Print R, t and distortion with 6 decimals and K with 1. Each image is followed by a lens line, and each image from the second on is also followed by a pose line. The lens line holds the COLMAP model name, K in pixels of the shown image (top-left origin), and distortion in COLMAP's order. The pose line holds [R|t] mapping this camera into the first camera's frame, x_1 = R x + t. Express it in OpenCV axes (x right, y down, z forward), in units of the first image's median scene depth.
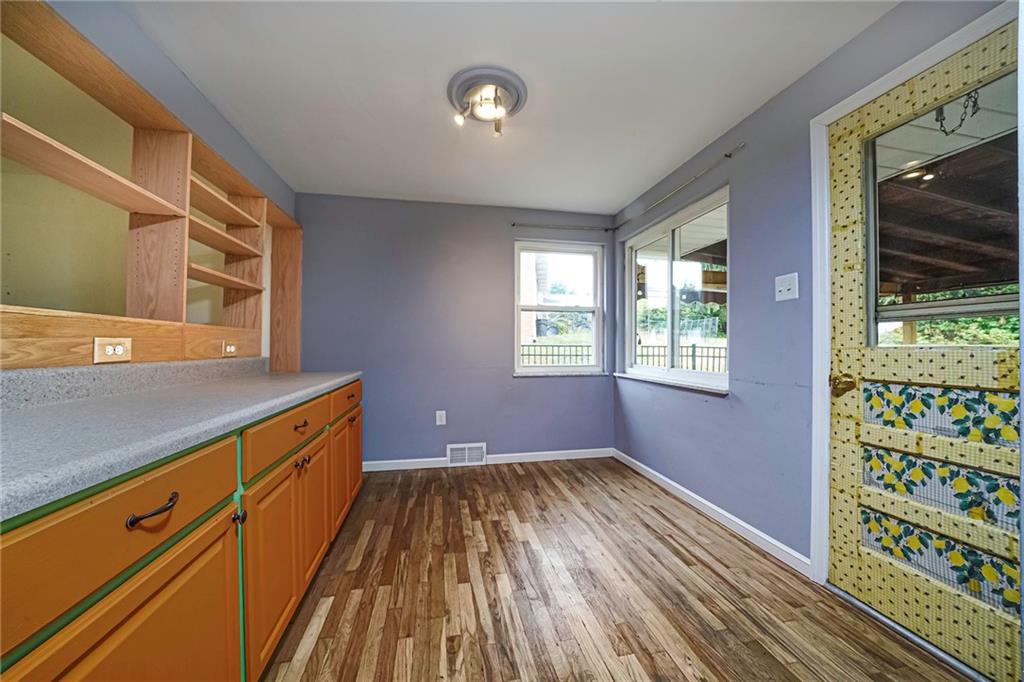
lens RADIAL K [[361.5, 0, 513.9], [0, 361.5, 344.1], [0, 0, 1]] dist [-0.000790, -0.000031]
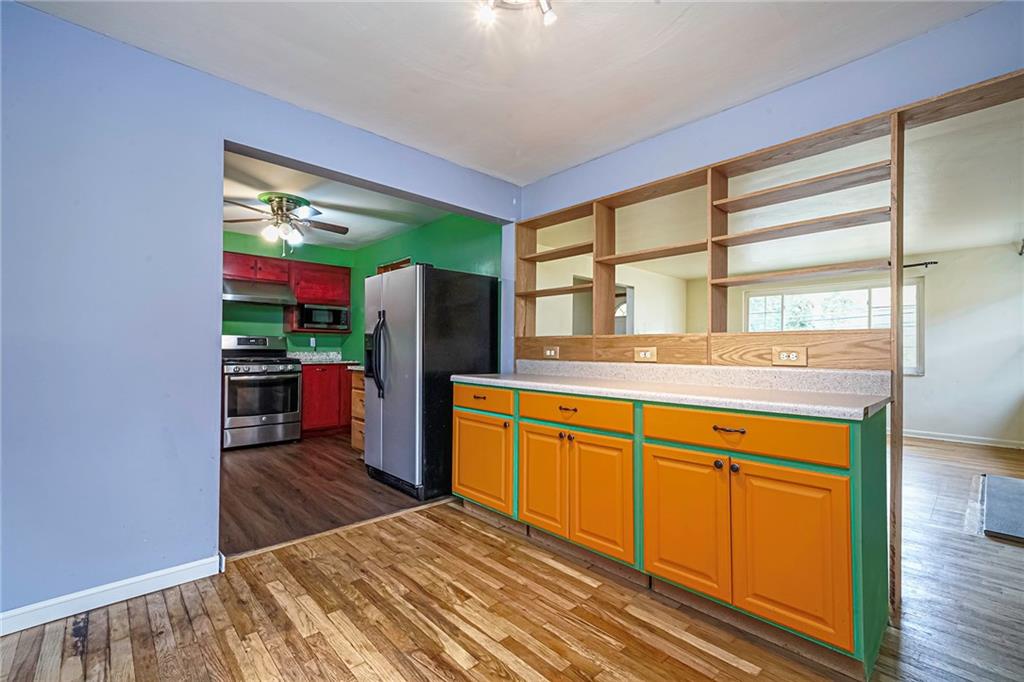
lens RADIAL K [[450.4, 0, 511.3], [0, 450.4, 345.1], [0, 0, 1]] dist [0.001431, 0.000090]
pose [[-0.857705, -0.011846, -0.514005, 0.438604], [-0.004211, 0.999863, -0.016016, 0.007395], [0.514125, -0.011573, -0.857637, 2.166585]]
